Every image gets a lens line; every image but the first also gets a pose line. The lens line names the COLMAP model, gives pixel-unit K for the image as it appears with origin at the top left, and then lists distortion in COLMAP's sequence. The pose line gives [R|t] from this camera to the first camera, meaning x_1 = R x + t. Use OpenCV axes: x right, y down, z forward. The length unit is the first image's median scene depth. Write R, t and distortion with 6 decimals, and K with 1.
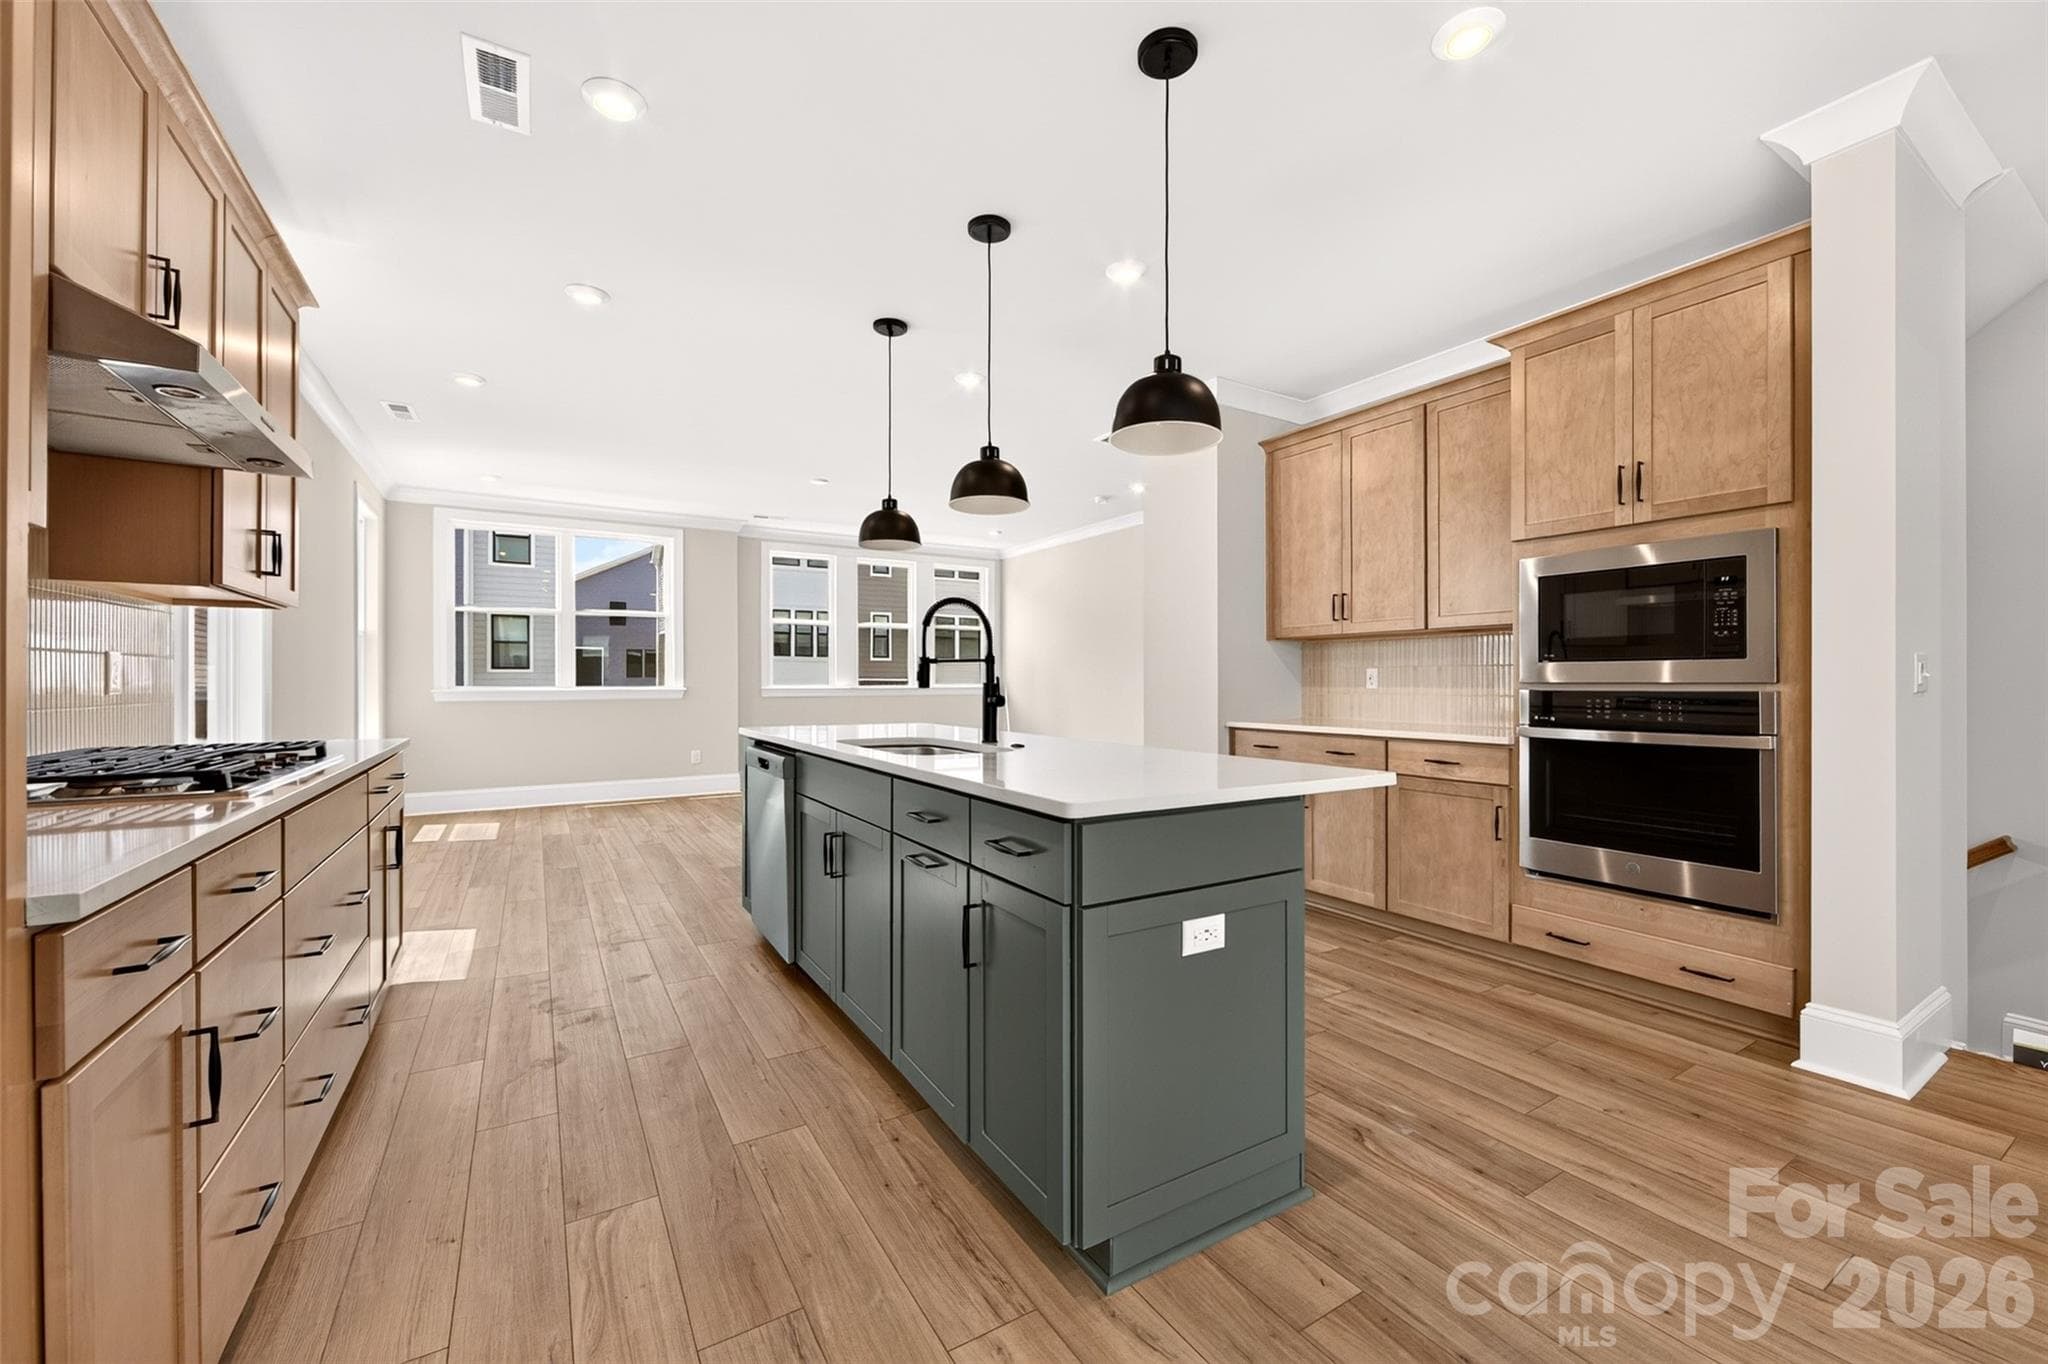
lens RADIAL K [[805.3, 0, 1021.3], [0, 805.3, 686.4], [0, 0, 1]] dist [-0.000350, -0.000150]
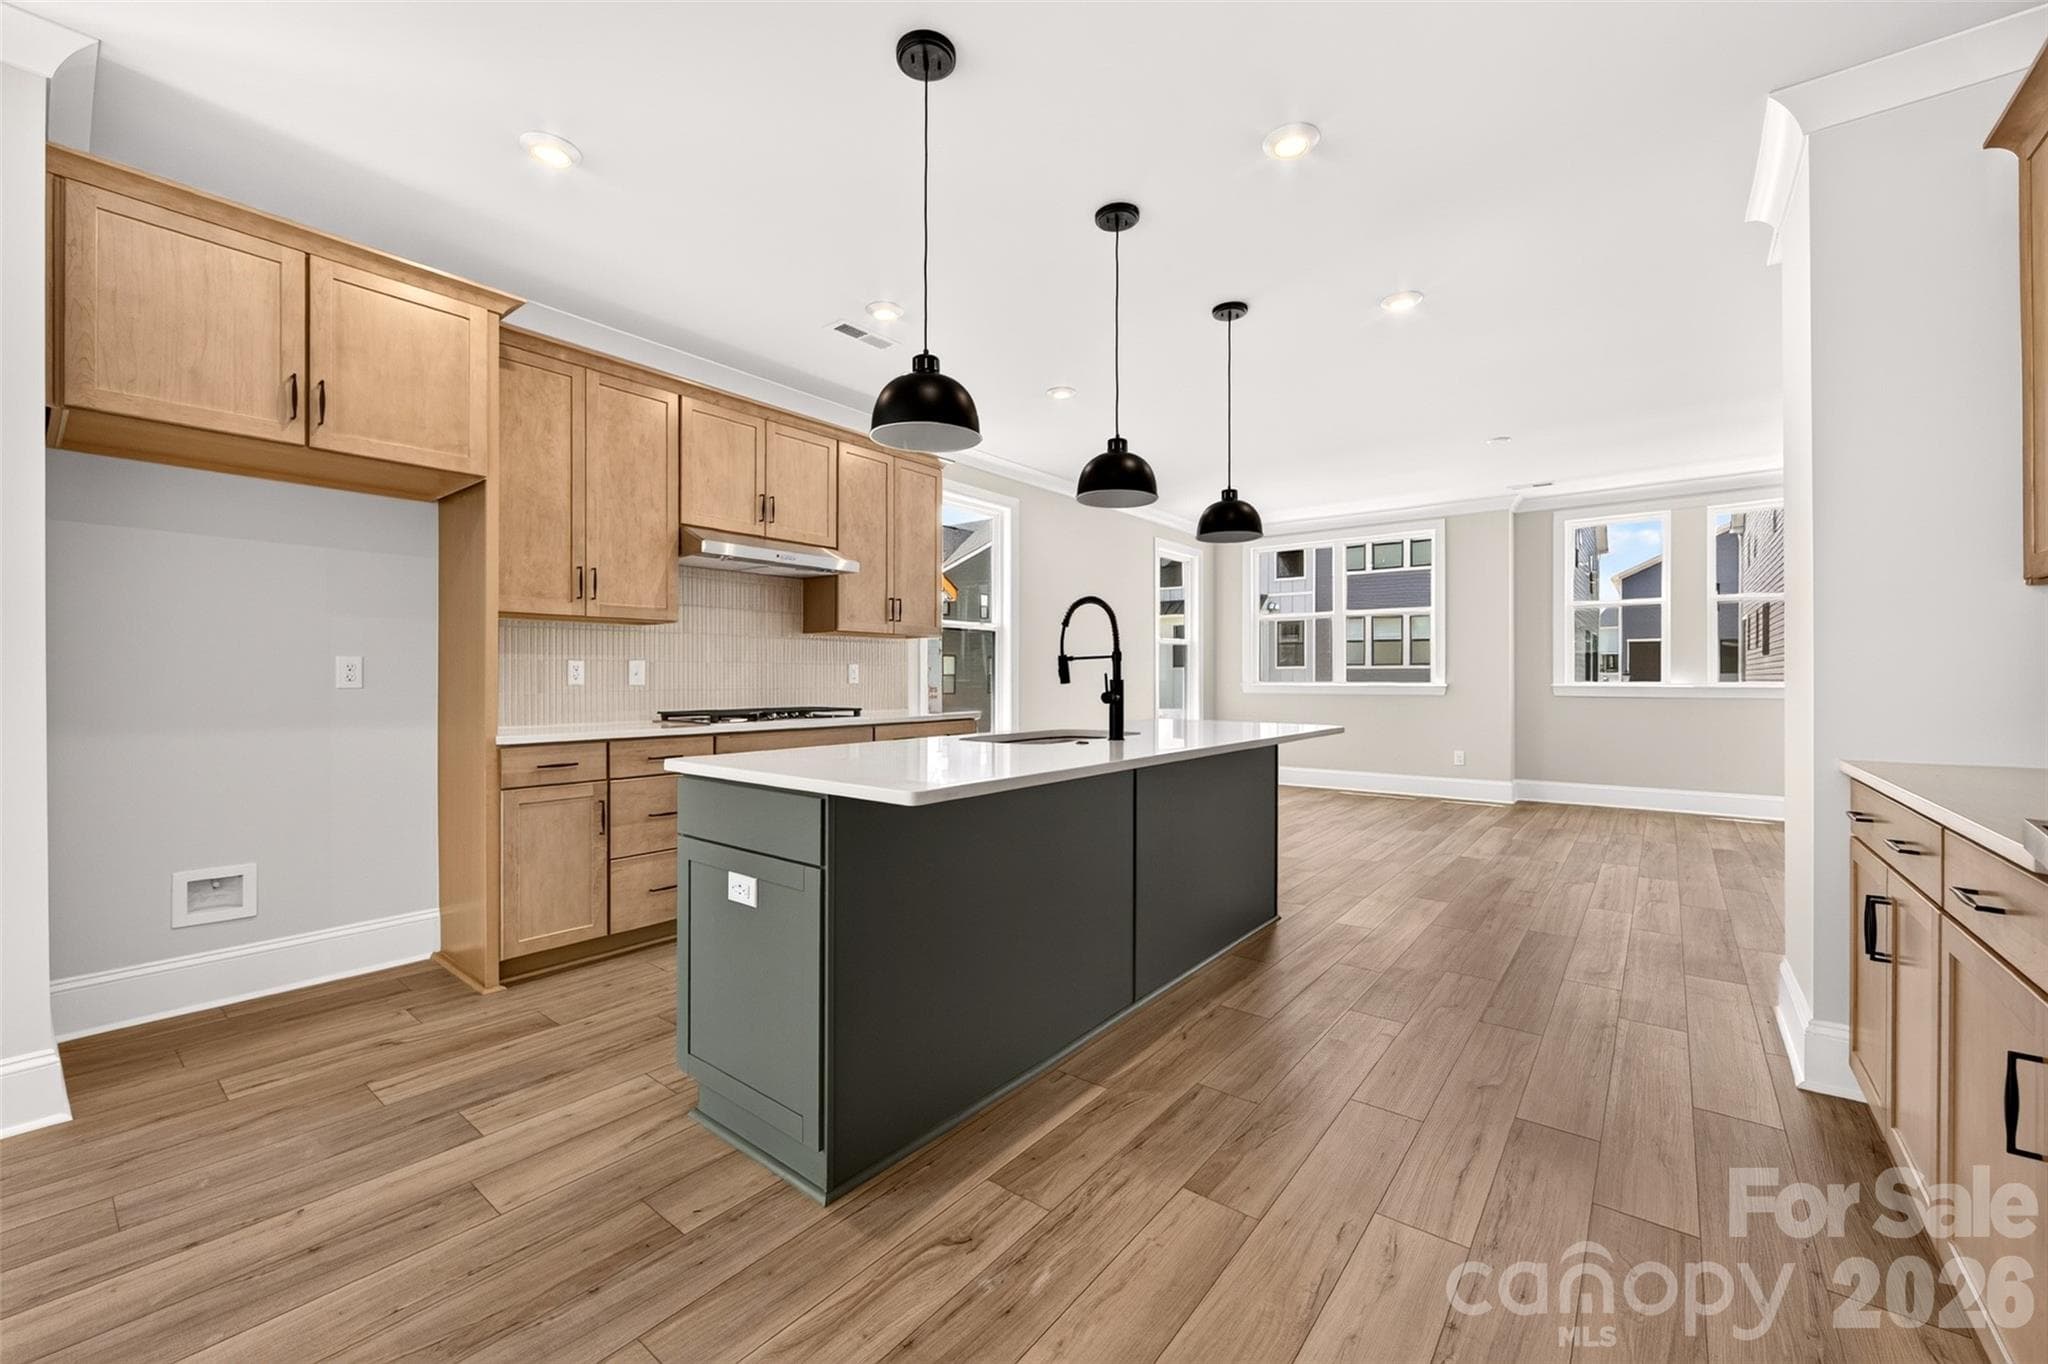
lens RADIAL K [[805.3, 0, 1021.3], [0, 805.3, 686.4], [0, 0, 1]] dist [-0.000350, -0.000150]
pose [[0.343784, 0.009439, -0.939001, 1.079895], [-0.005035, 0.999954, 0.008209, -0.004072], [0.939035, 0.001906, 0.343815, 0.708603]]
